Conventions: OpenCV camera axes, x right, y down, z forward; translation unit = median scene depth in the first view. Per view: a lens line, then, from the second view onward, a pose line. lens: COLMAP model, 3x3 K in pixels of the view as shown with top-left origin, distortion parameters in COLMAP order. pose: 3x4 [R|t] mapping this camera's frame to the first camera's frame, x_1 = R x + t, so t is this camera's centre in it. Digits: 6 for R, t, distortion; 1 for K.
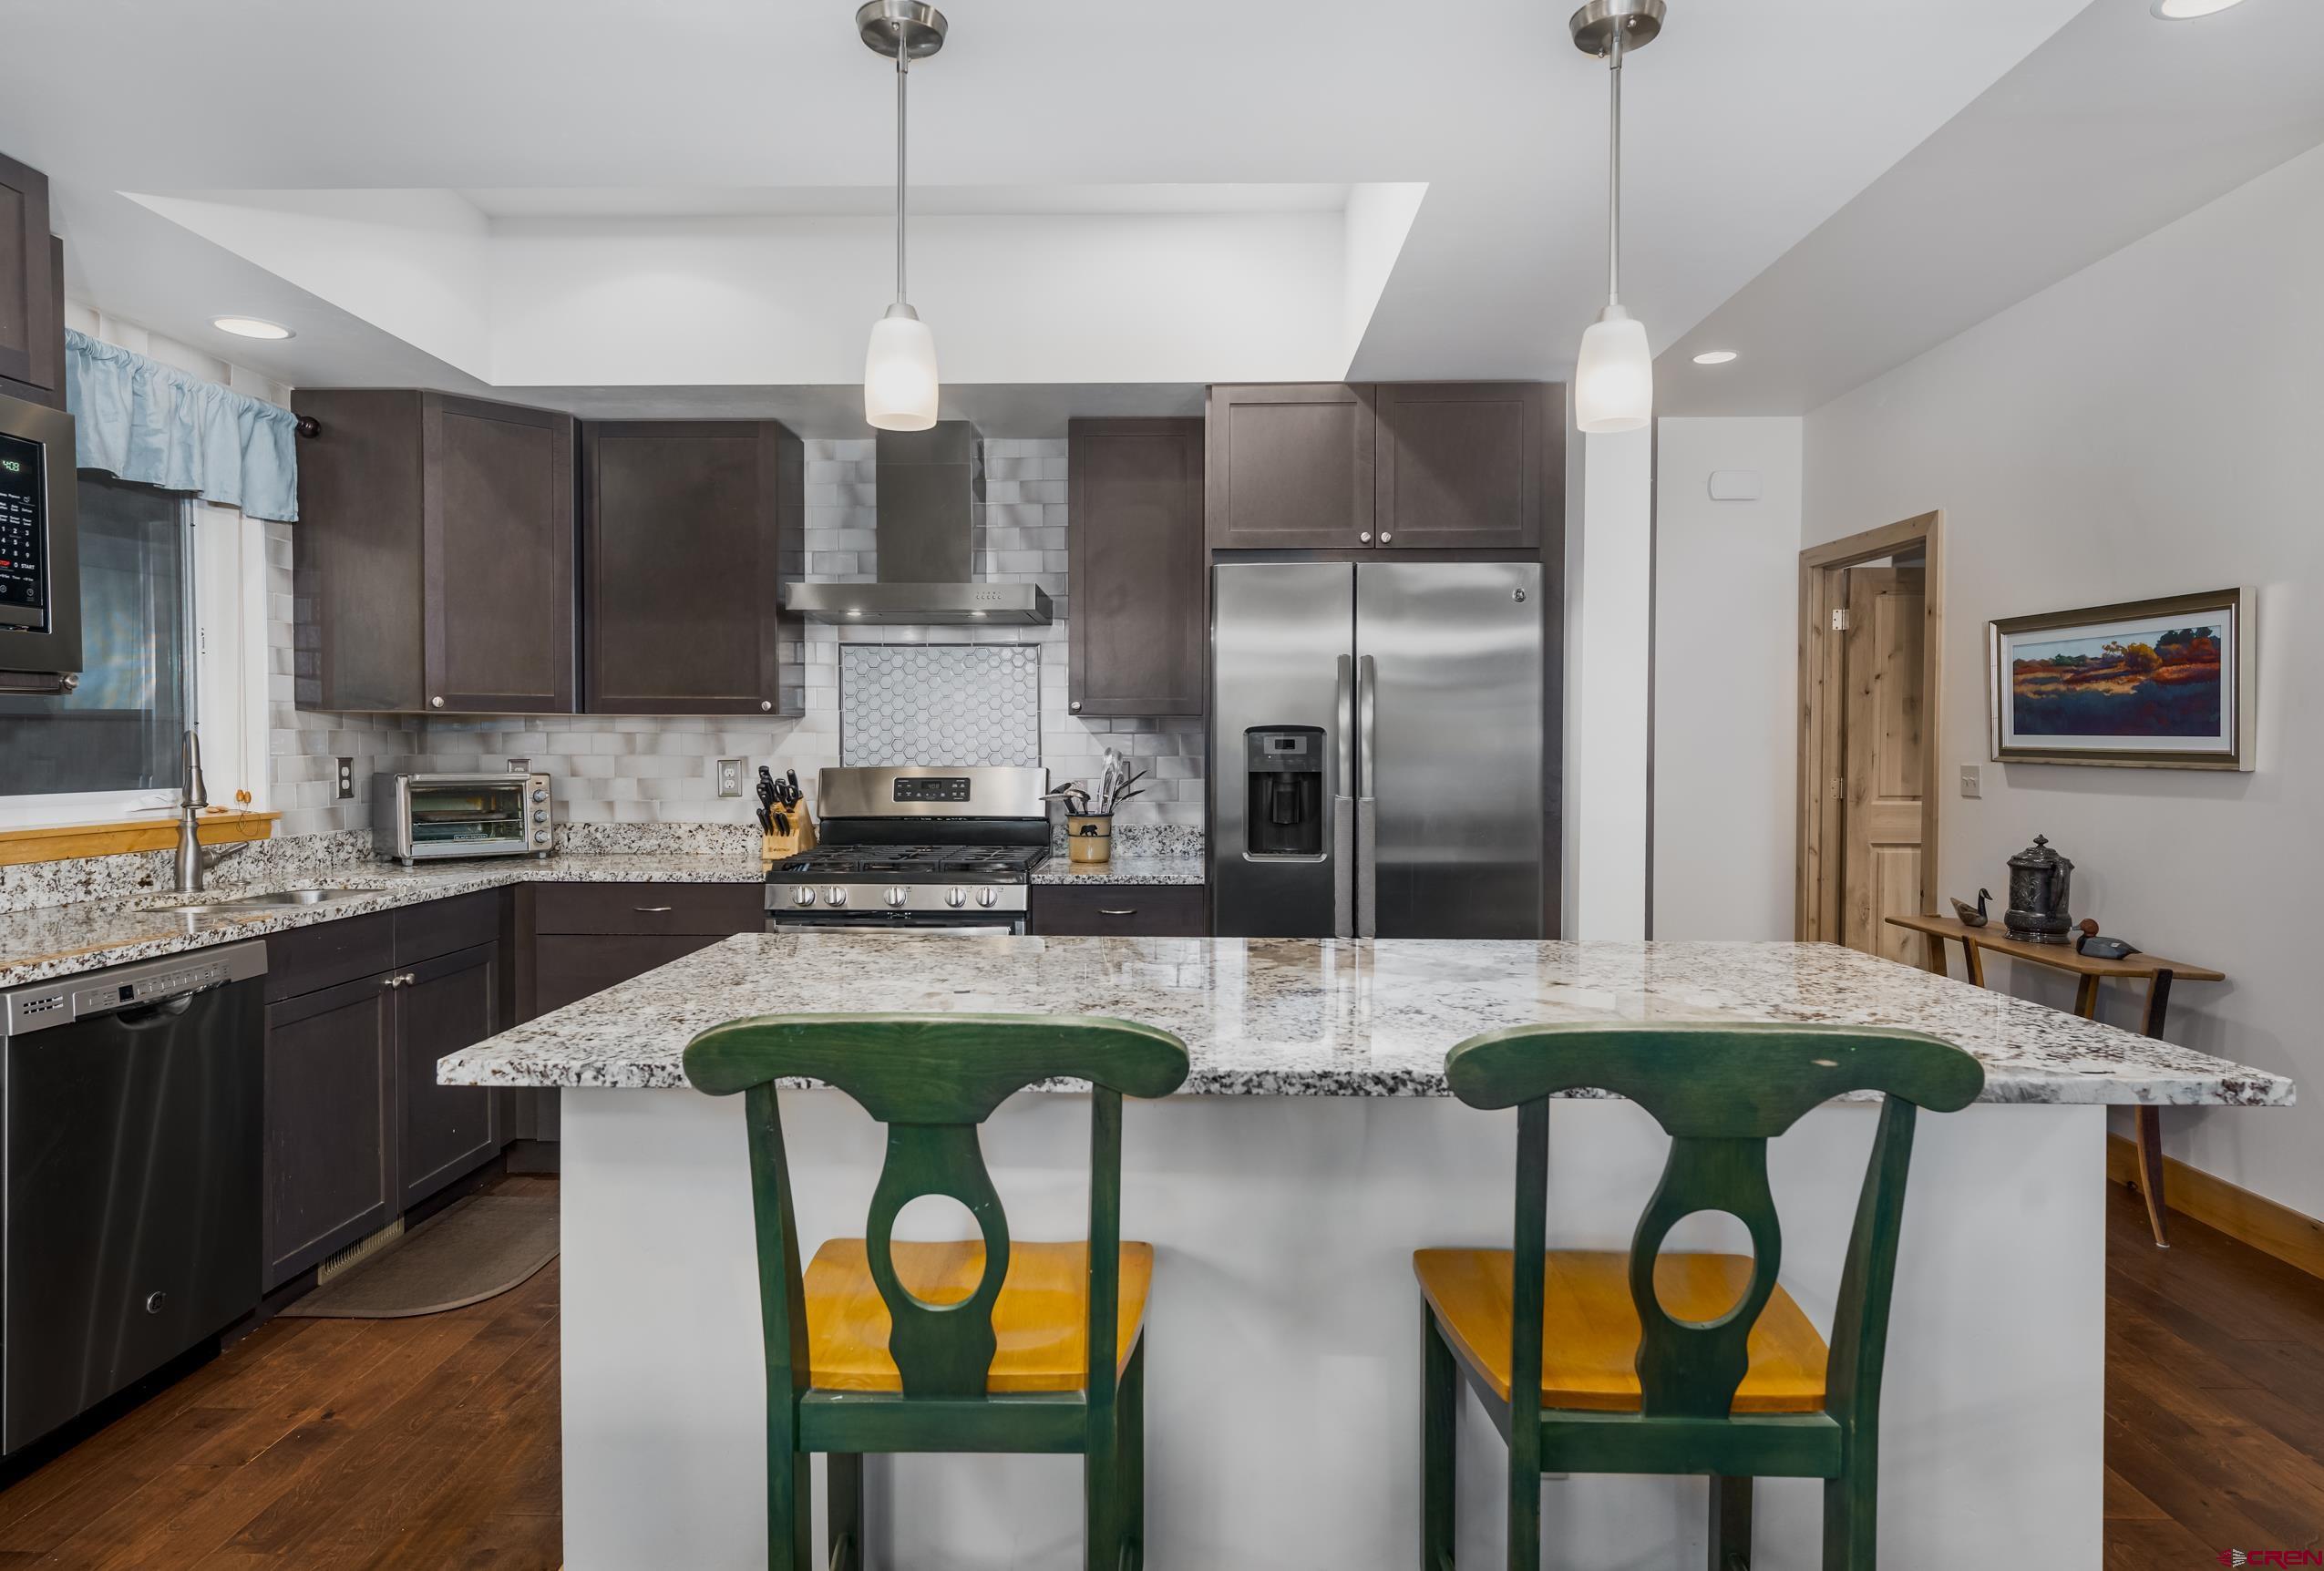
lens RADIAL K [[1384.4, 0, 1162.0], [0, 1384.4, 785.5], [0, 0, 1]] dist [0.010881, 0.002766]
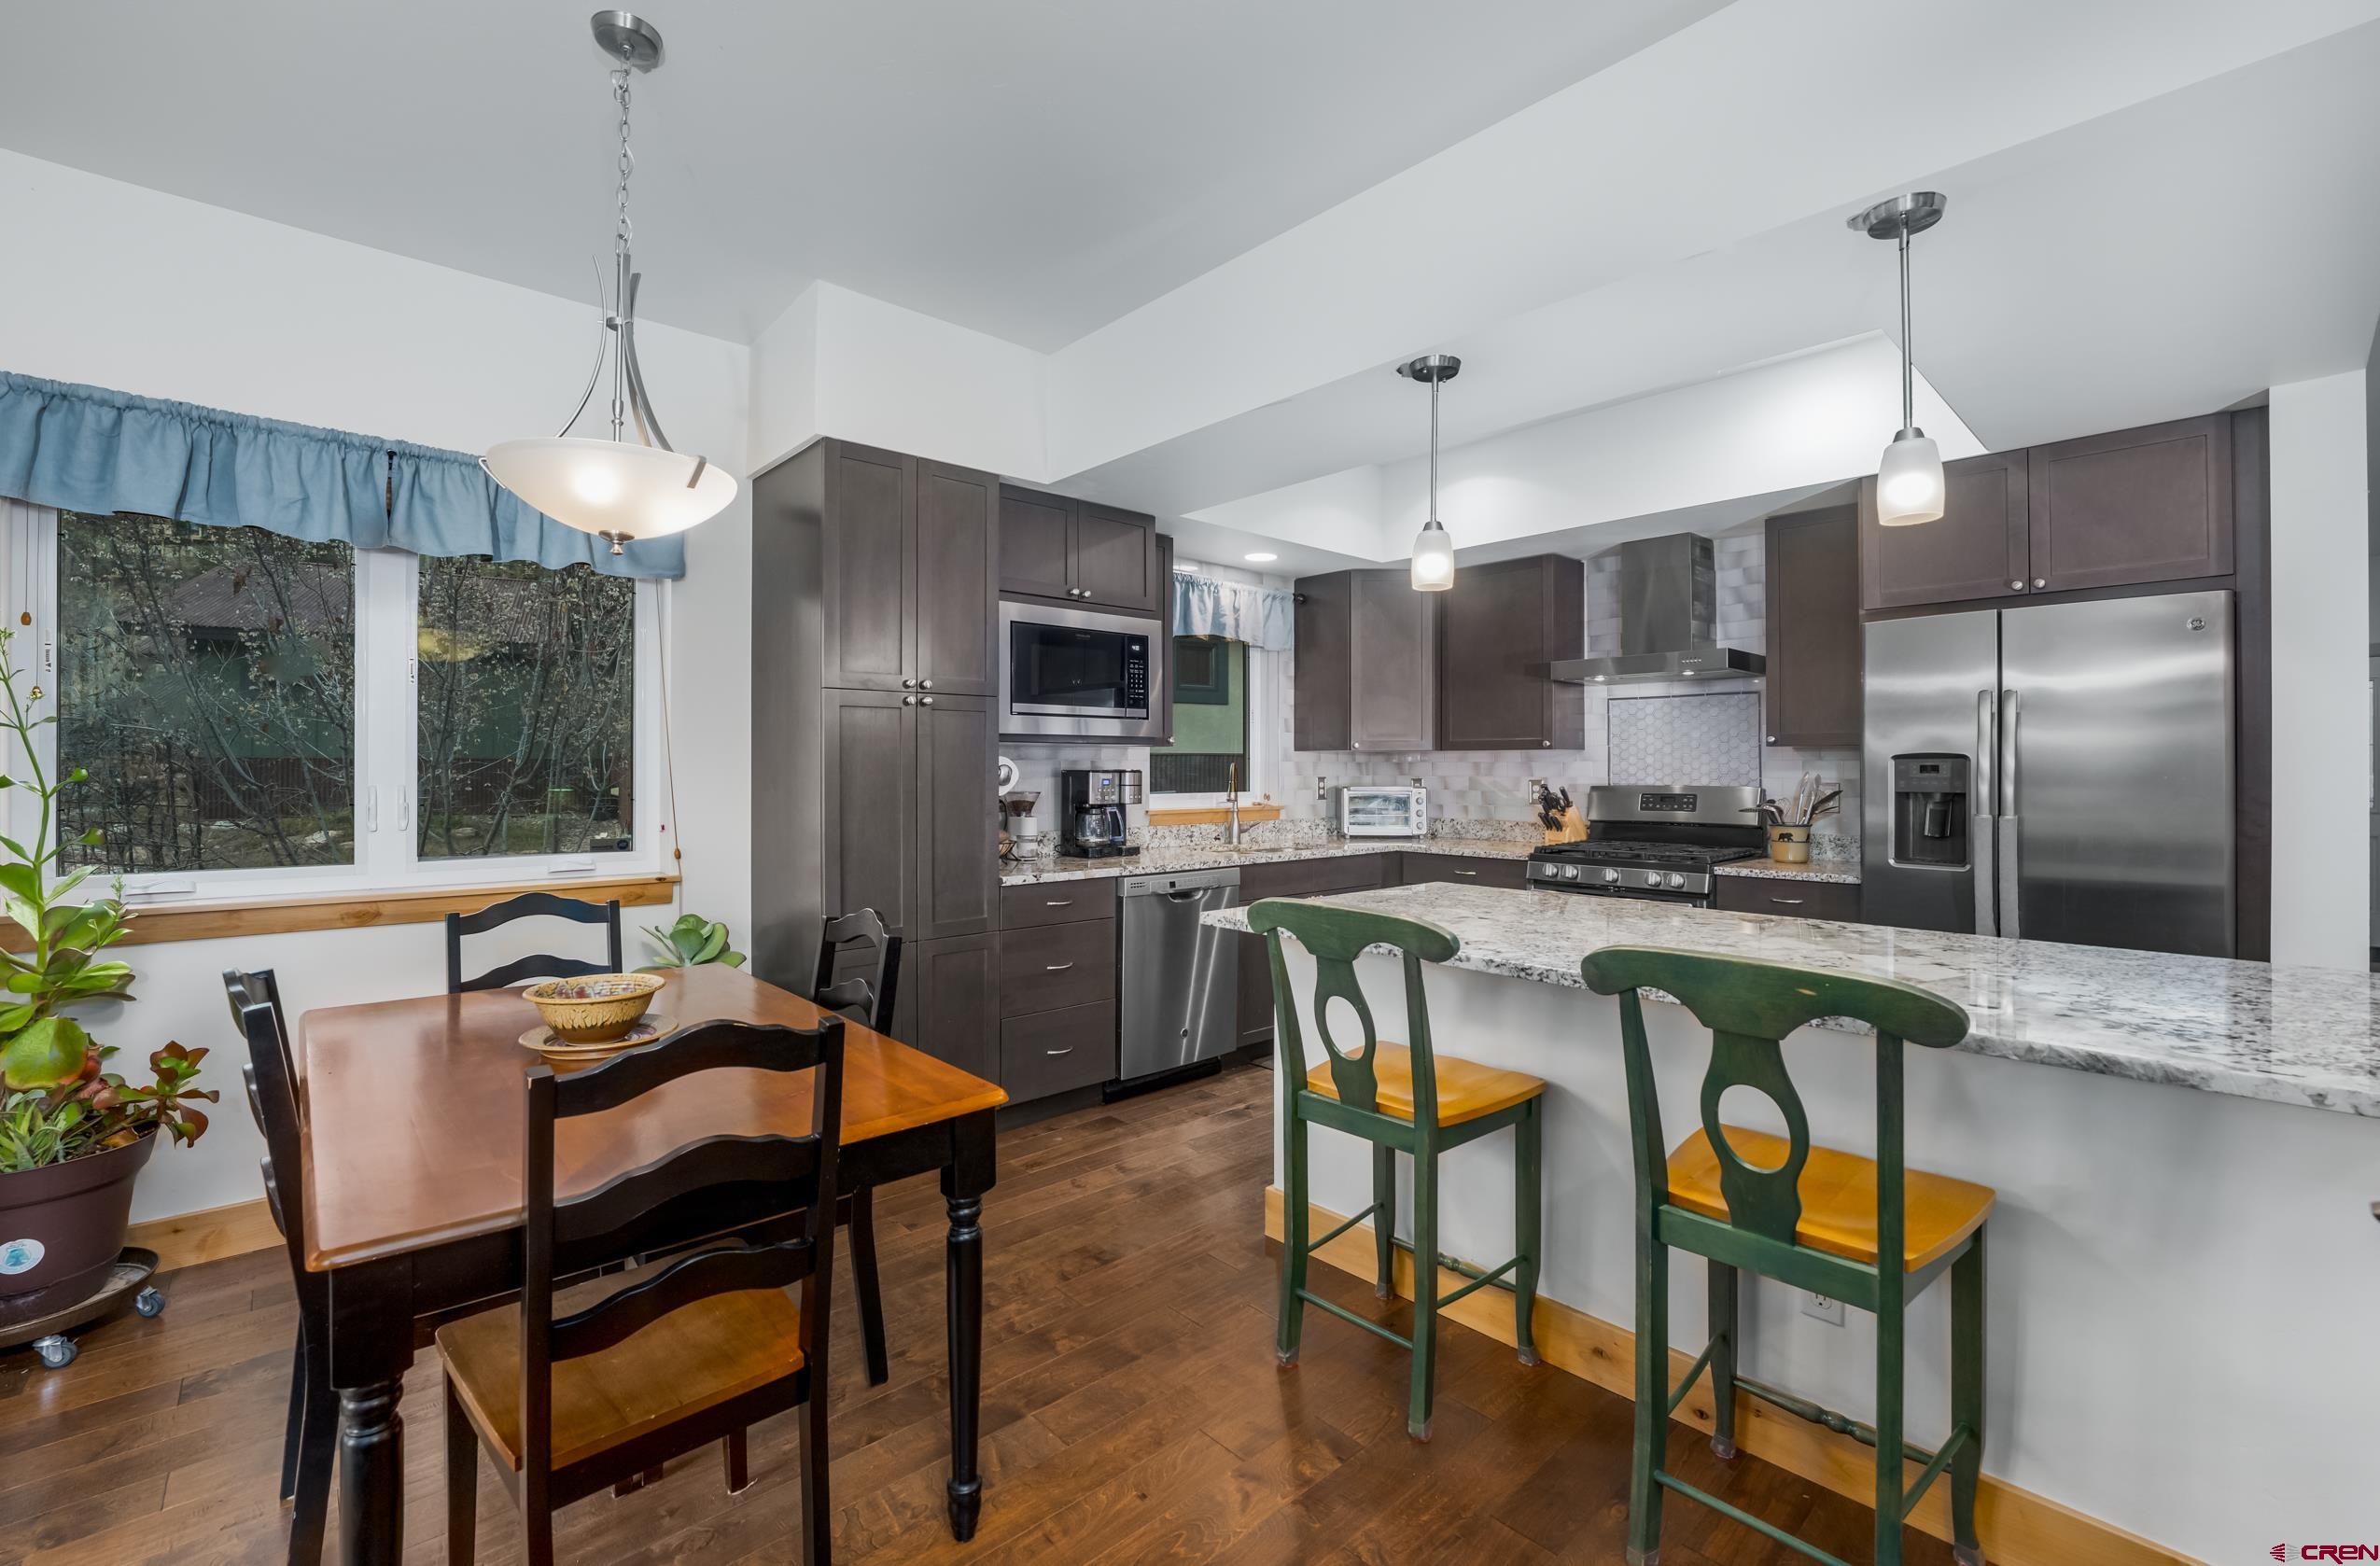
lens RADIAL K [[1073.2, 0, 1190.0], [0, 1073.2, 783.0], [0, 0, 1]] dist [-0.002065, -0.000050]
pose [[0.688368, 0.008488, -0.725312, 0.315803], [-0.021554, 0.999729, -0.008756, 0.003580], [0.725041, 0.021661, 0.688365, -0.082815]]
